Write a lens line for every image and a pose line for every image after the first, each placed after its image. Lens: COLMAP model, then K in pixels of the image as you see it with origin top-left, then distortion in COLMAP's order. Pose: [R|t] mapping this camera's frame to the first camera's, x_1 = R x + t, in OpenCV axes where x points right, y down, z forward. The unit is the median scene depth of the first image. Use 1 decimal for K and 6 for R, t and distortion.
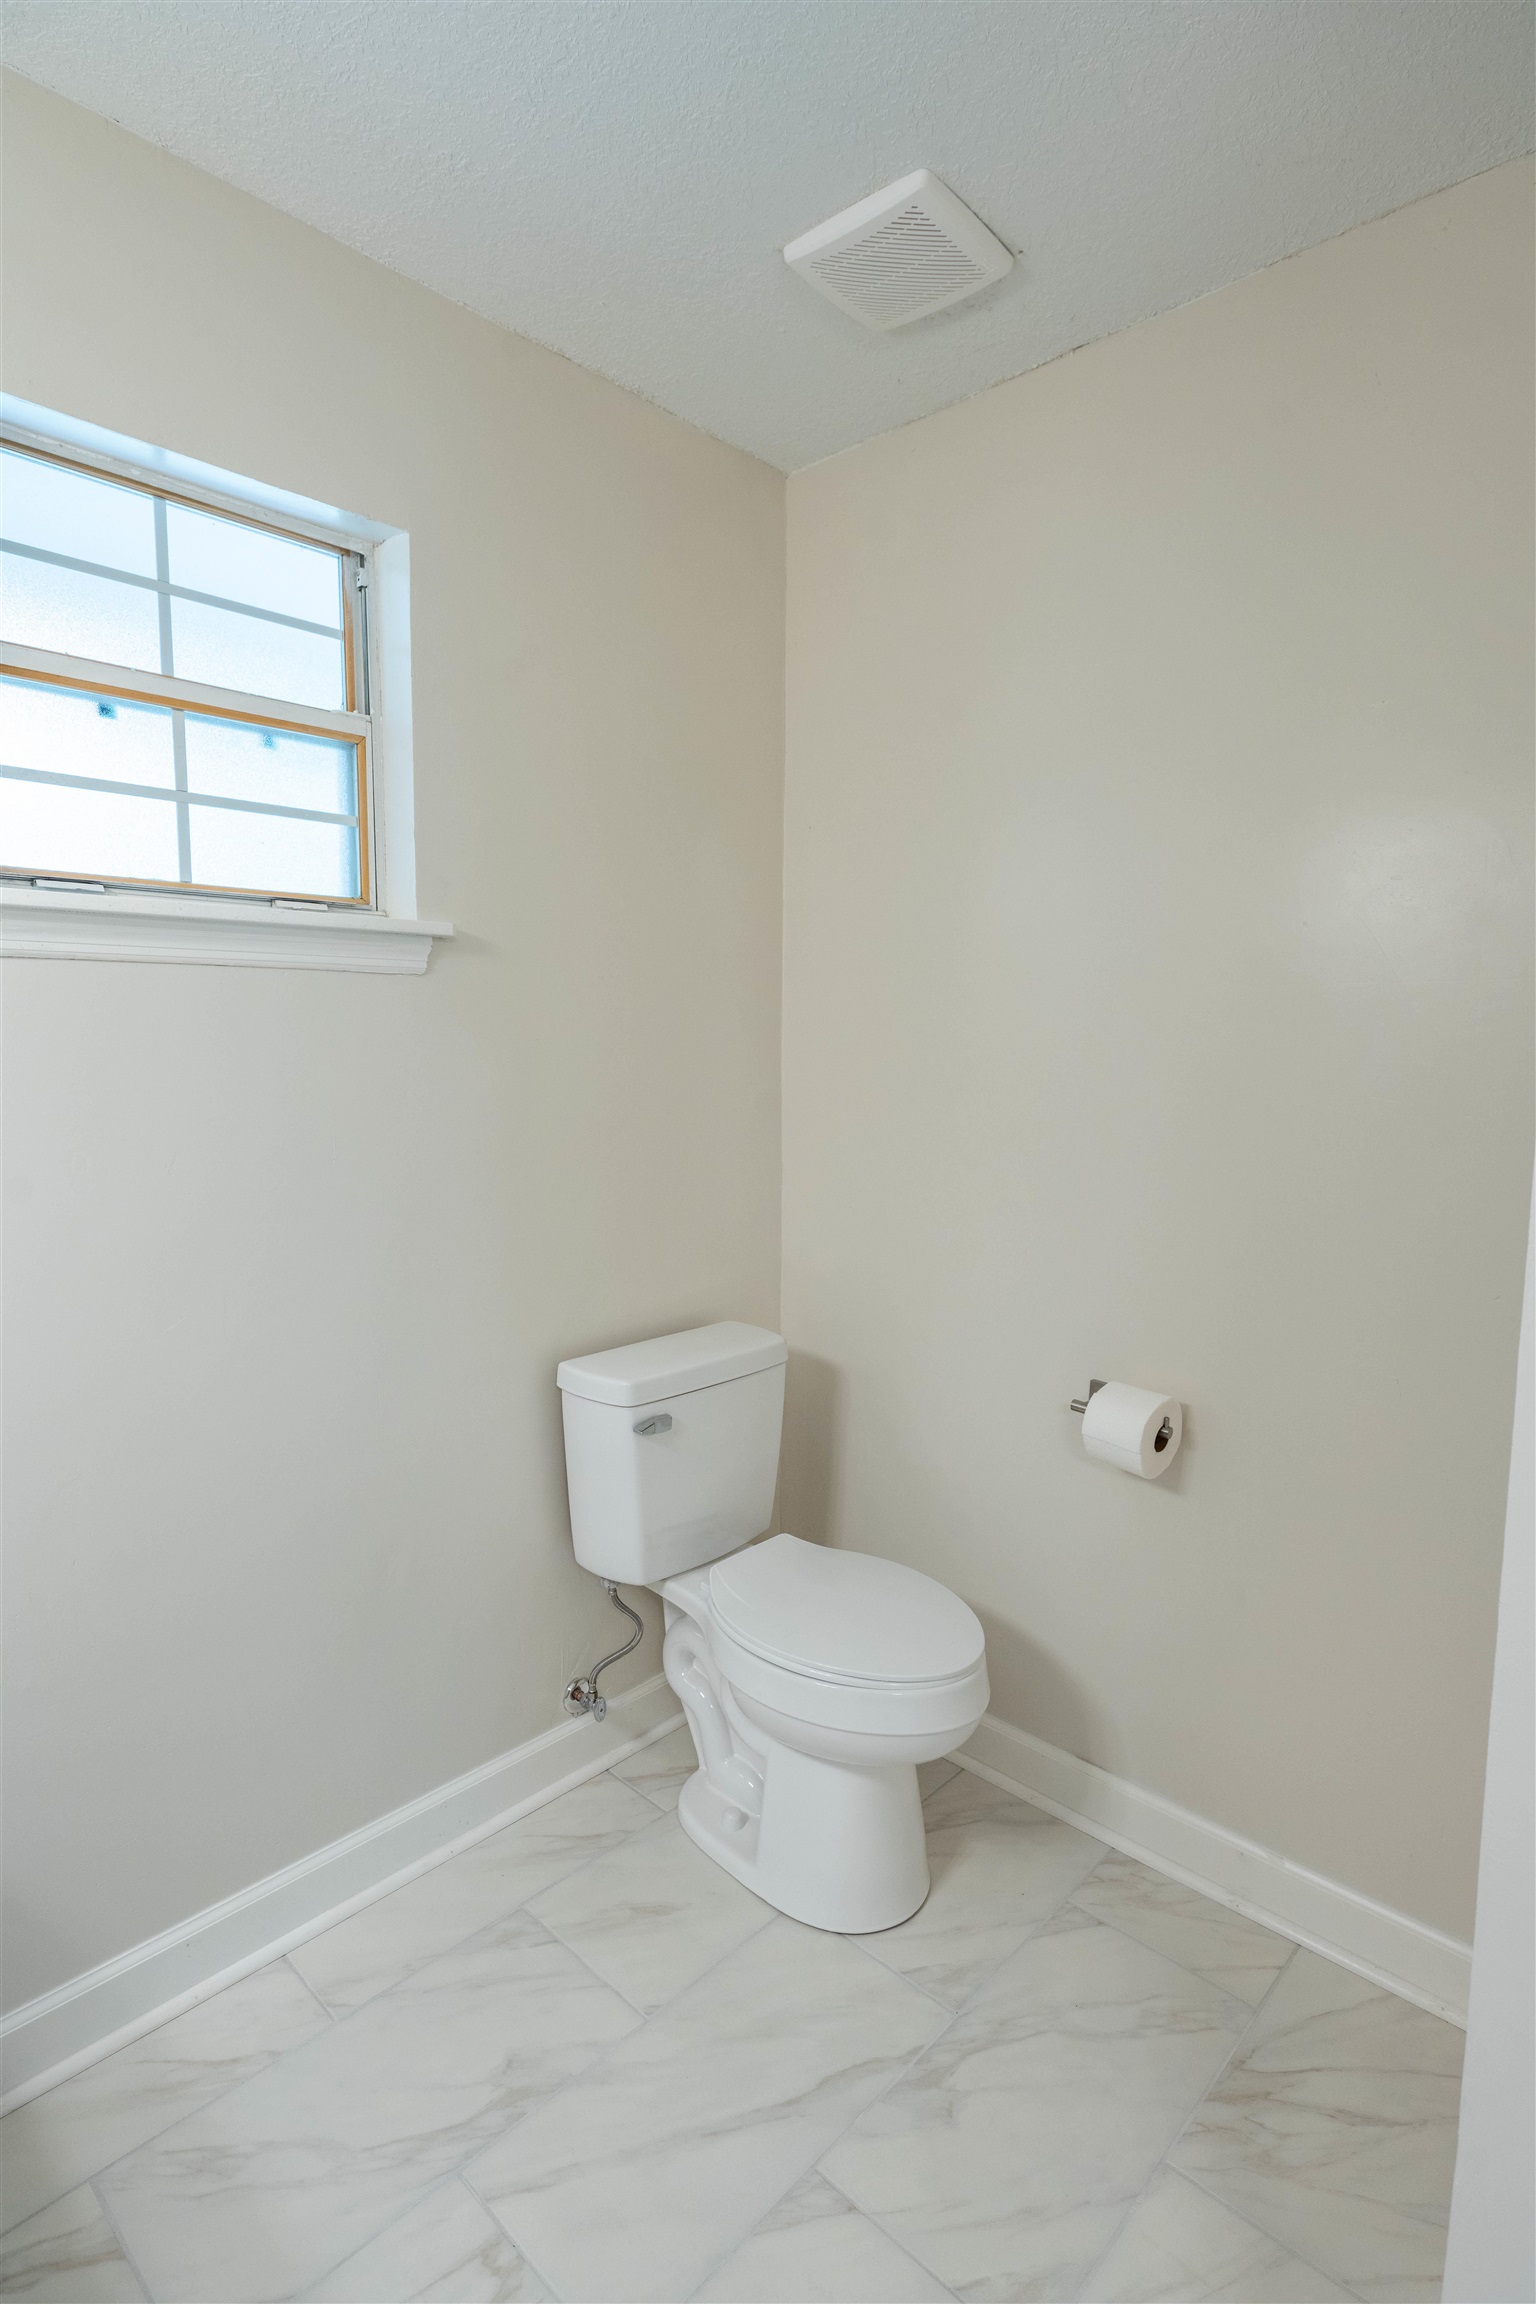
lens RADIAL K [[1167.7, 0, 740.2], [0, 1167.7, 1155.1], [0, 0, 1]] dist [0.000616, -0.000181]
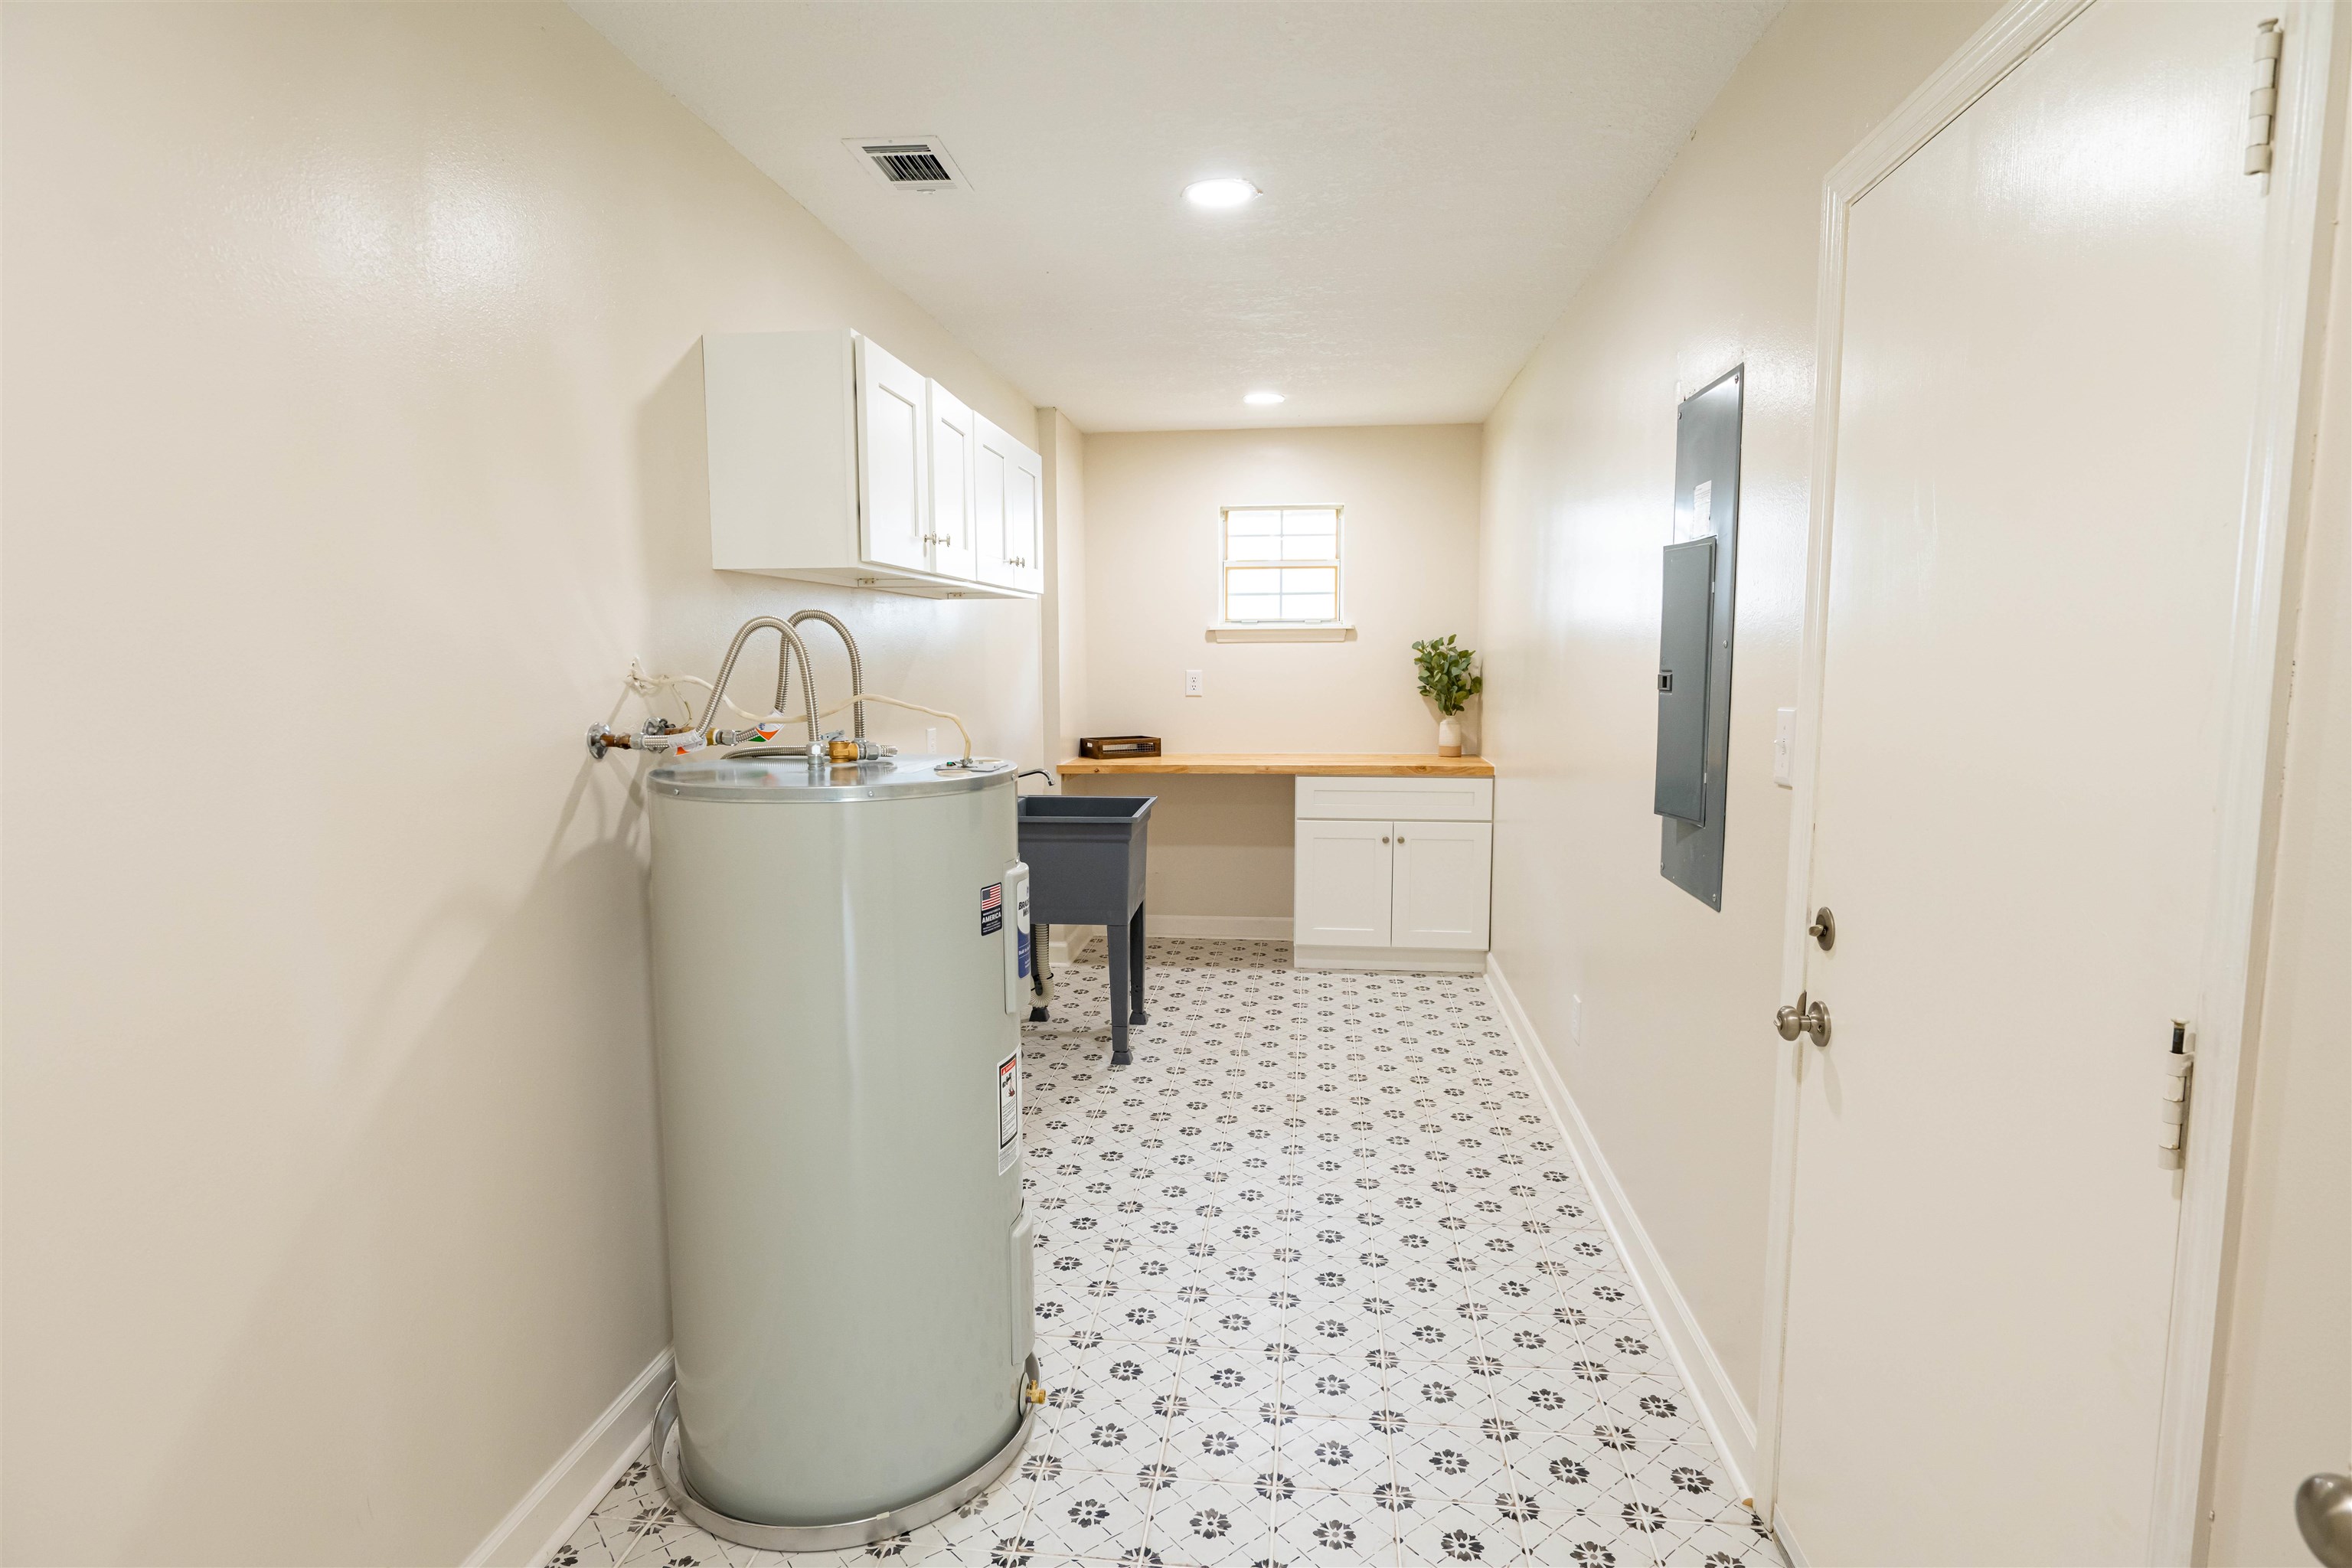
lens RADIAL K [[1192.0, 0, 1176.2], [0, 1192.0, 777.1], [0, 0, 1]] dist [0.000616, -0.000181]
pose [[0.603364, 0.074912, -0.793940, 2.167443], [-0.081300, 0.996169, 0.032208, 0.146255], [0.793311, 0.045114, 0.607143, -1.362520]]
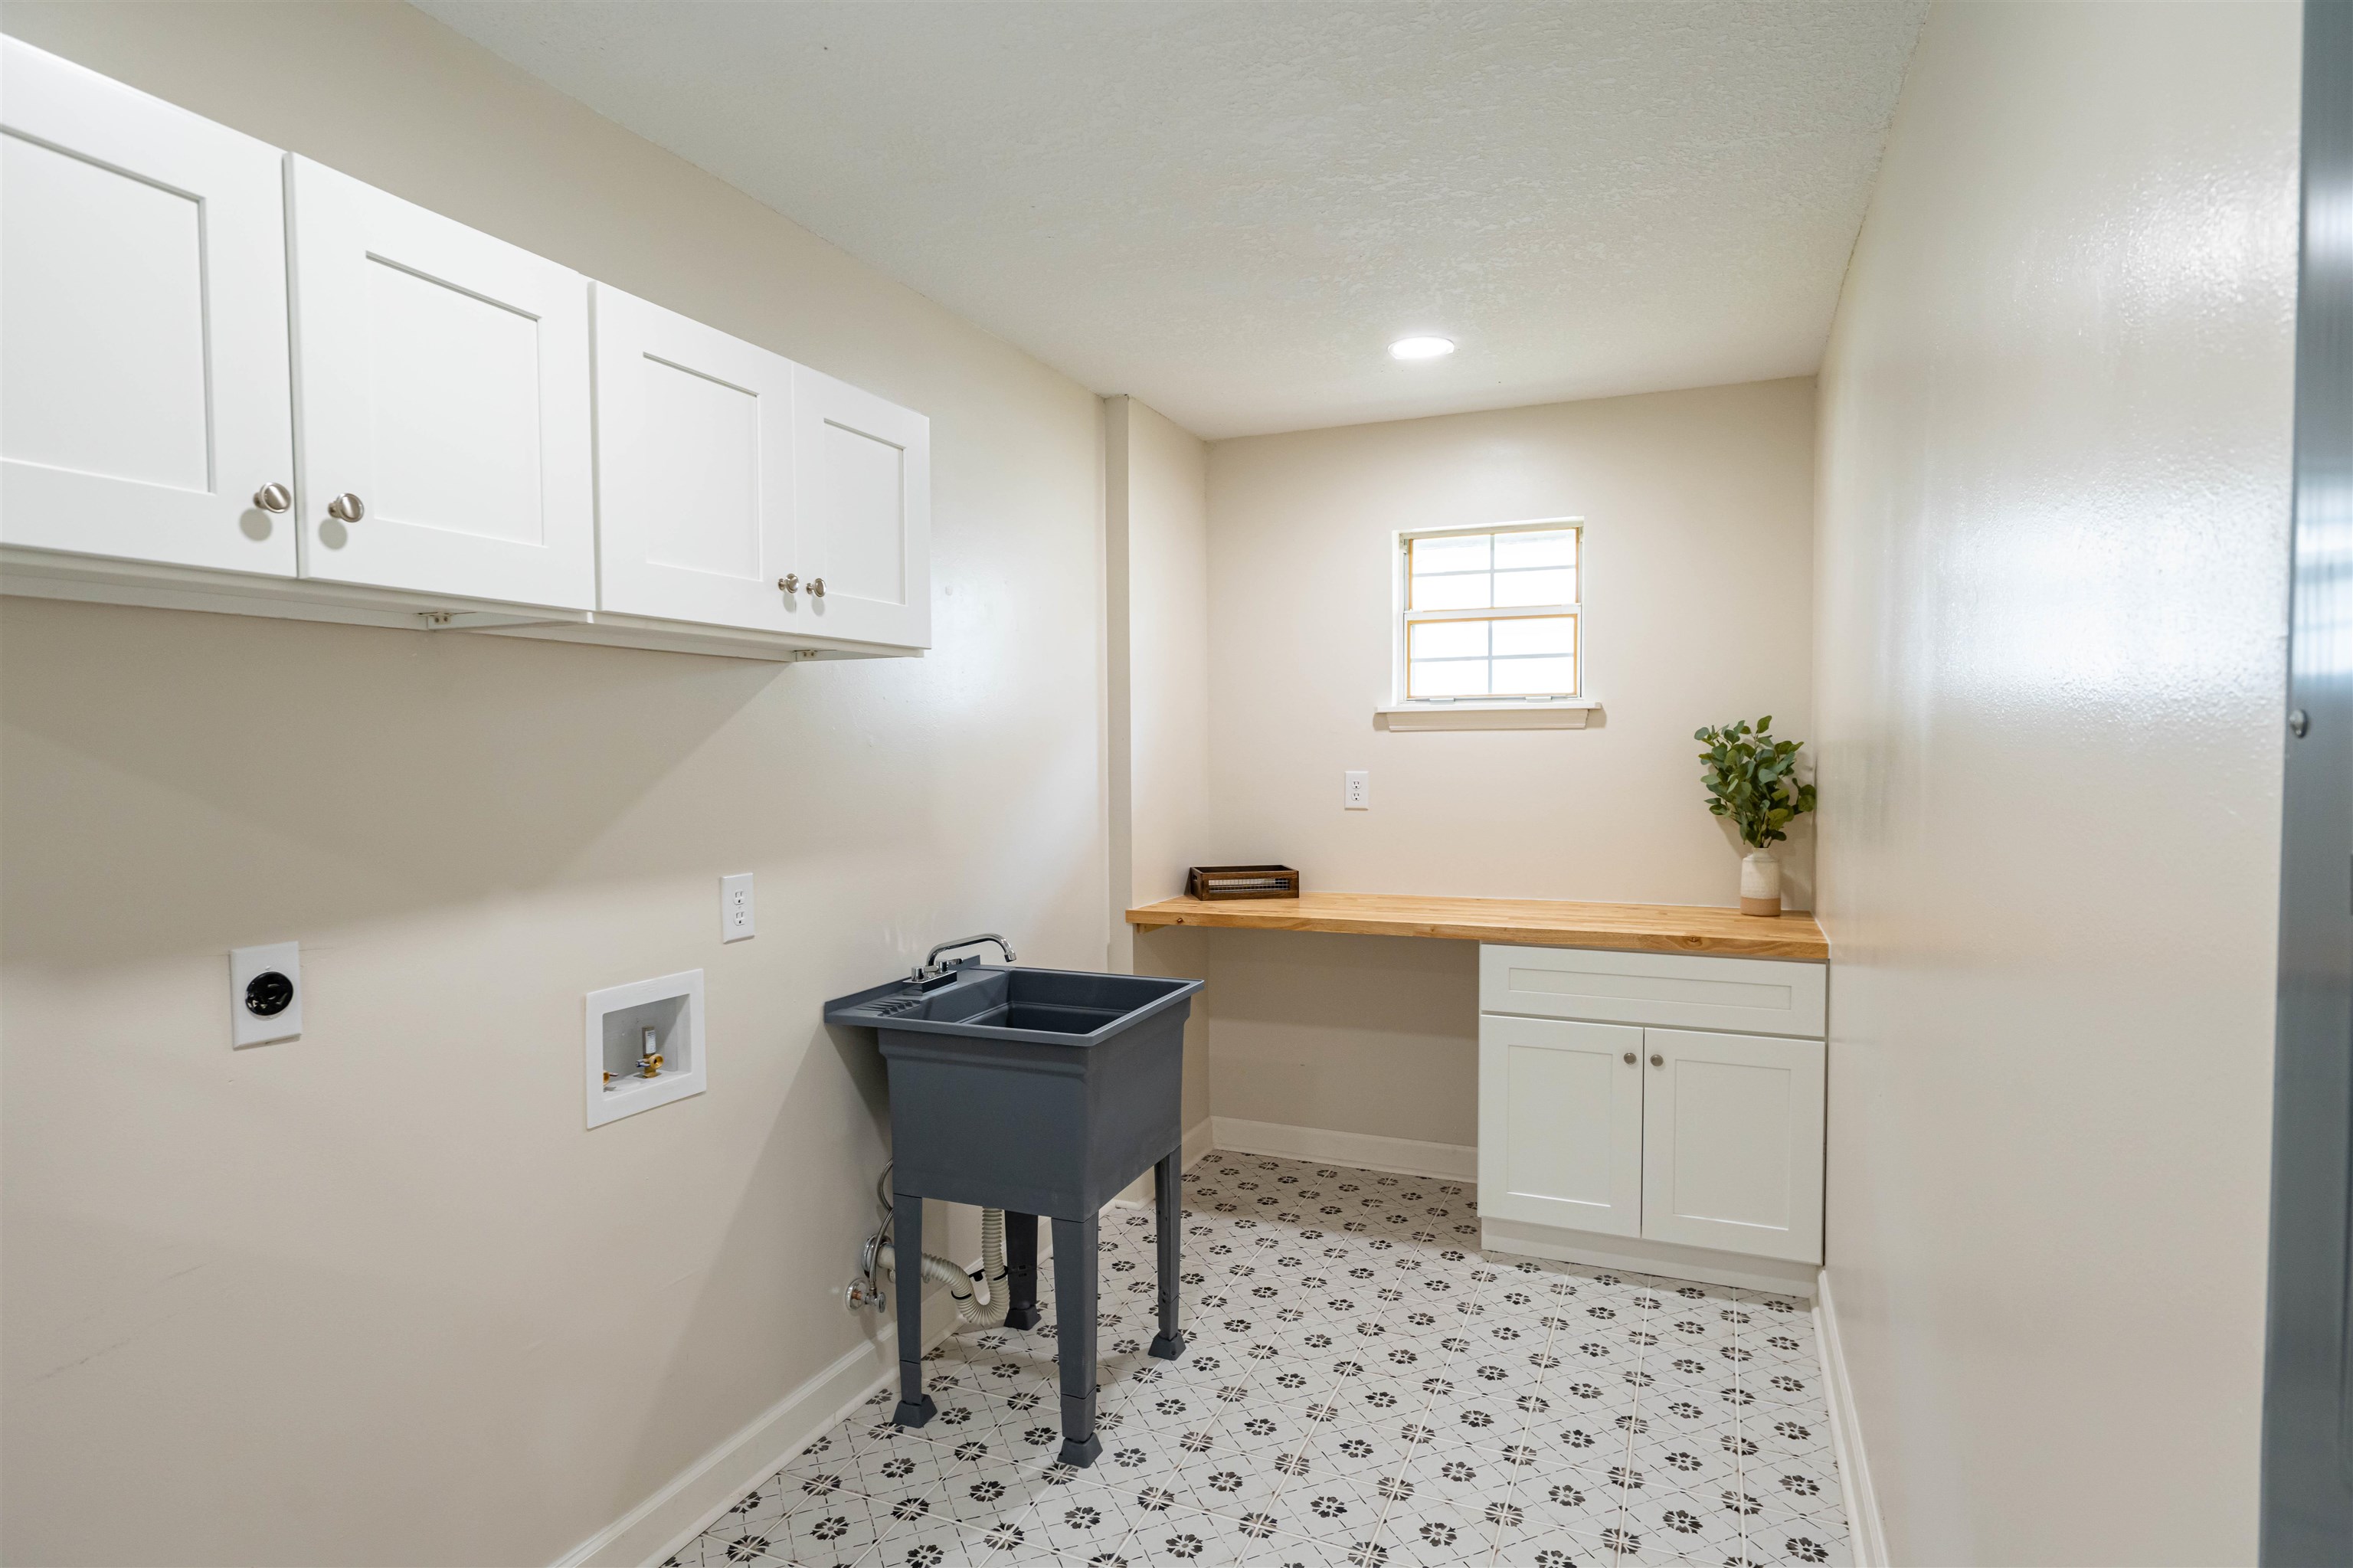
lens RADIAL K [[1233.1, 0, 1179.1], [0, 1233.1, 793.1], [0, 0, 1]] dist [0.001129, 0.000490]
pose [[0.357731, 0.028231, -0.933398, 1.578749], [-0.096354, 0.995324, -0.006824, 0.036916], [0.928840, 0.092378, 0.358778, -0.425334]]
